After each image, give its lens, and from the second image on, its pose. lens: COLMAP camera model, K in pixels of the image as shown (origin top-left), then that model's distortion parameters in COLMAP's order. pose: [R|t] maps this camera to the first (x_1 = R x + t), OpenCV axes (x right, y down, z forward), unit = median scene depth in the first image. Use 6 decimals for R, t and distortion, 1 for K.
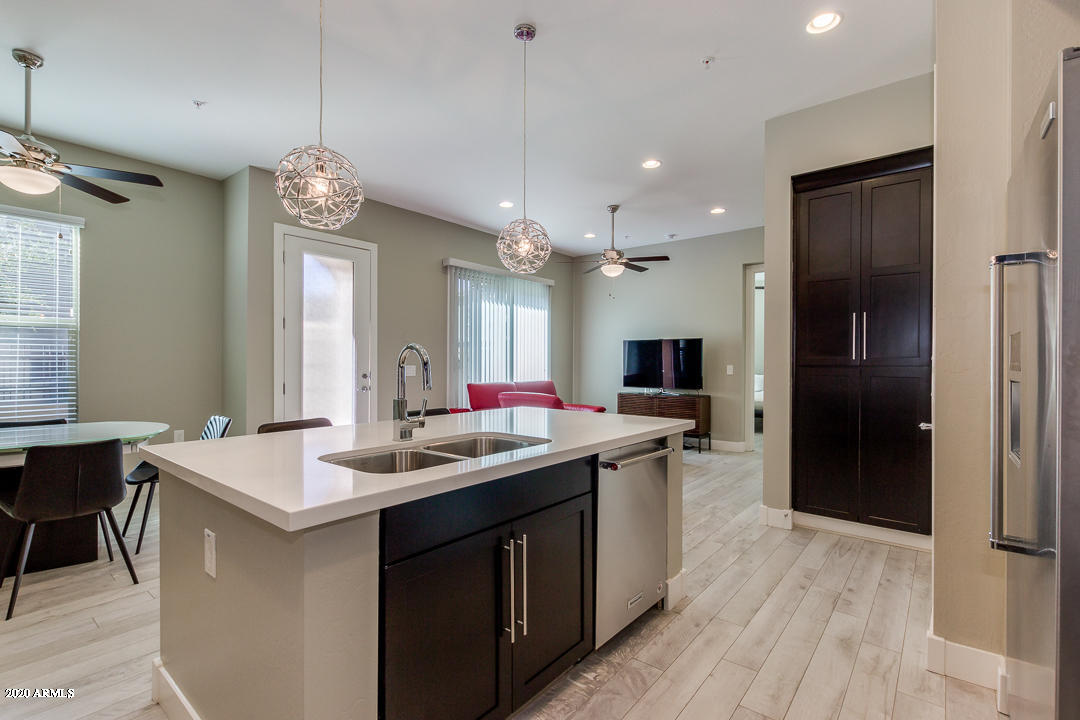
lens RADIAL K [[487.0, 0, 541.8], [0, 487.0, 364.1], [0, 0, 1]] dist [0.000062, 0.000300]
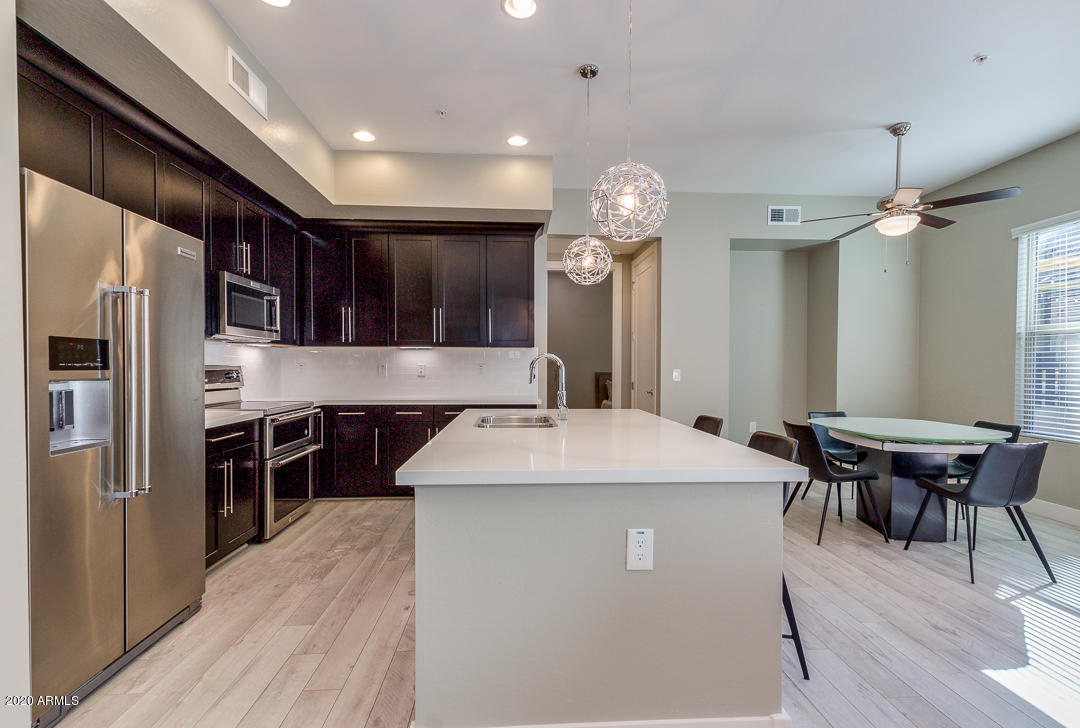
lens RADIAL K [[503.3, 0, 544.5], [0, 503.3, 365.9], [0, 0, 1]] dist [0.002612, 0.000639]
pose [[-0.731908, -0.005158, -0.681384, 0.219531], [-0.009416, 0.999952, 0.002544, -0.001600], [0.681338, 0.008278, -0.731922, 0.577850]]
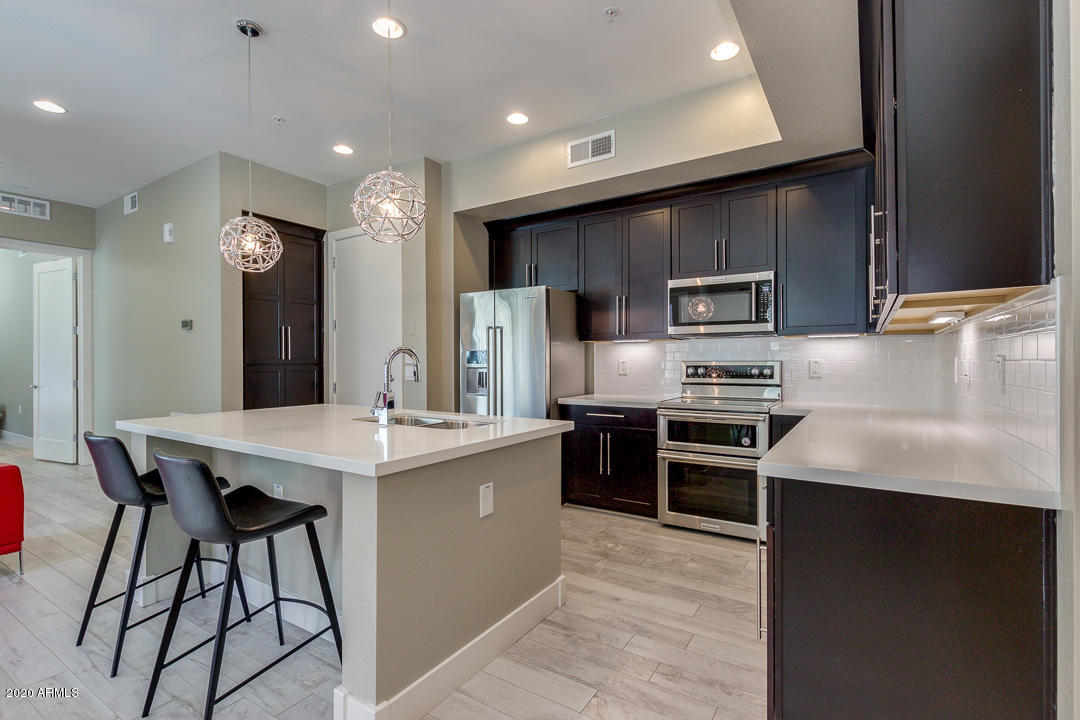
lens RADIAL K [[502.0, 0, 545.8], [0, 502.0, 362.9], [0, 0, 1]] dist [-0.000136, 0.000006]
pose [[-0.107604, -0.004916, 0.994182, -0.444371], [0.006200, 0.999965, 0.005616, -0.000152], [-0.994175, 0.006768, -0.107570, 0.200387]]
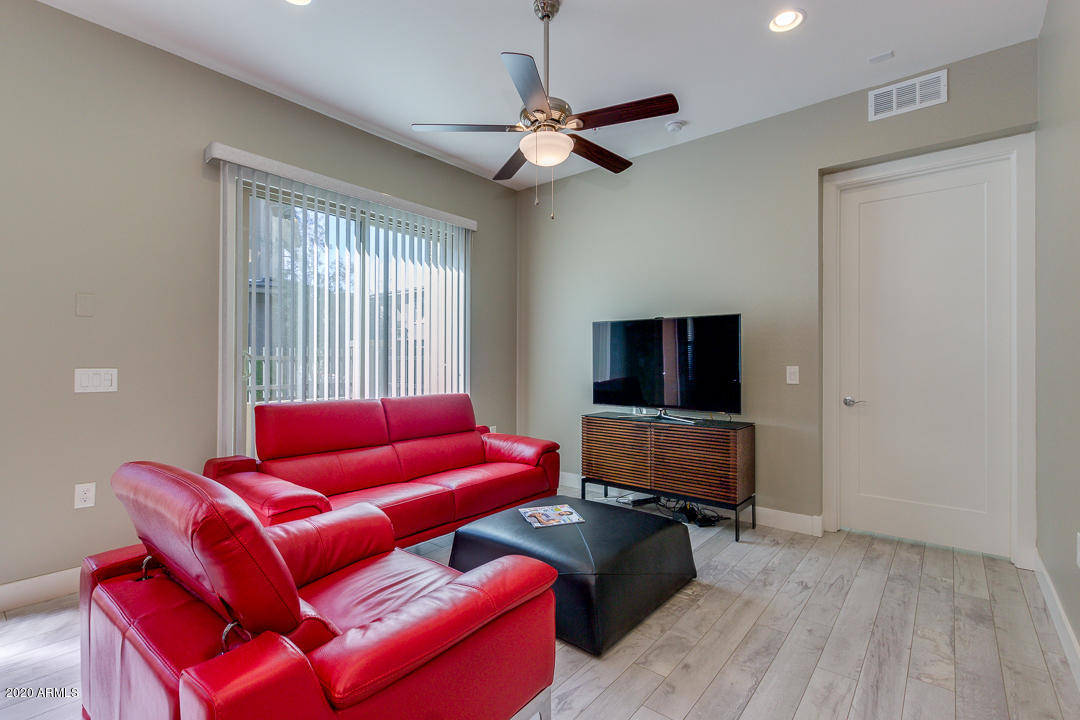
lens RADIAL K [[495.0, 0, 542.0], [0, 495.0, 357.1], [0, 0, 1]] dist [0.009334, -0.001098]
pose [[0.999981, -0.002950, -0.005351, 0.125501], [0.002901, 0.999954, -0.009171, -0.003000], [0.005378, 0.009155, 0.999944, 0.483389]]
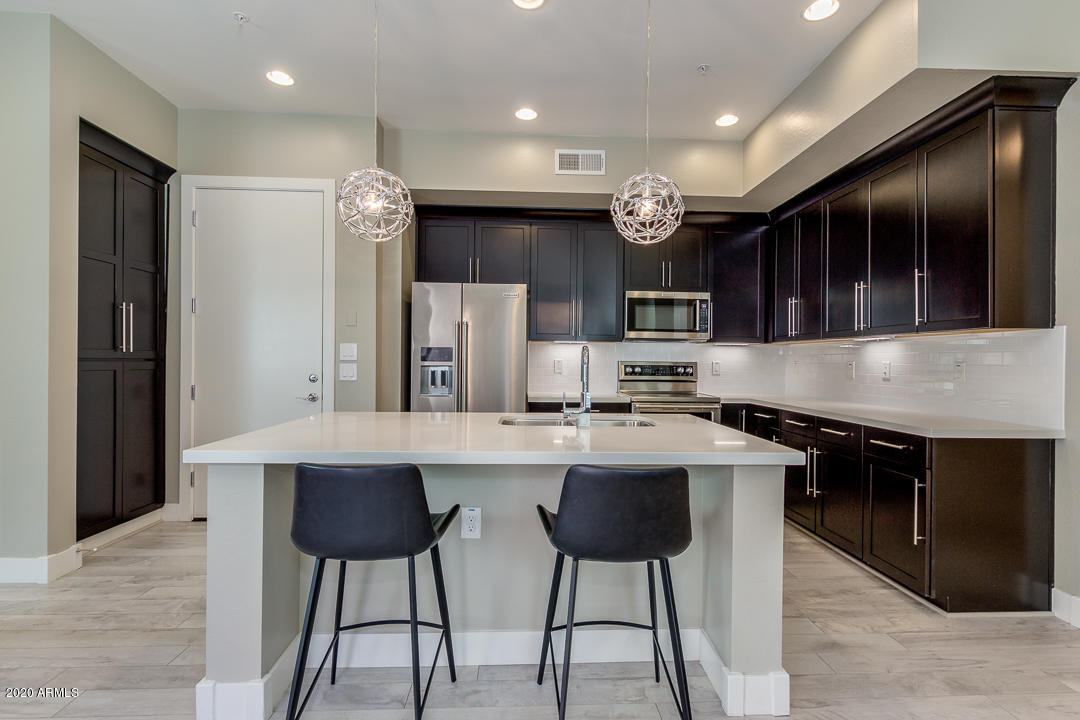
lens RADIAL K [[508.2, 0, 536.1], [0, 508.2, 362.6], [0, 0, 1]] dist [-0.001728, -0.001044]
pose [[-0.657960, -0.012541, 0.752948, -0.314155], [-0.008552, 0.999921, 0.009181, -0.001527], [-0.753004, -0.000399, -0.658016, 0.530398]]
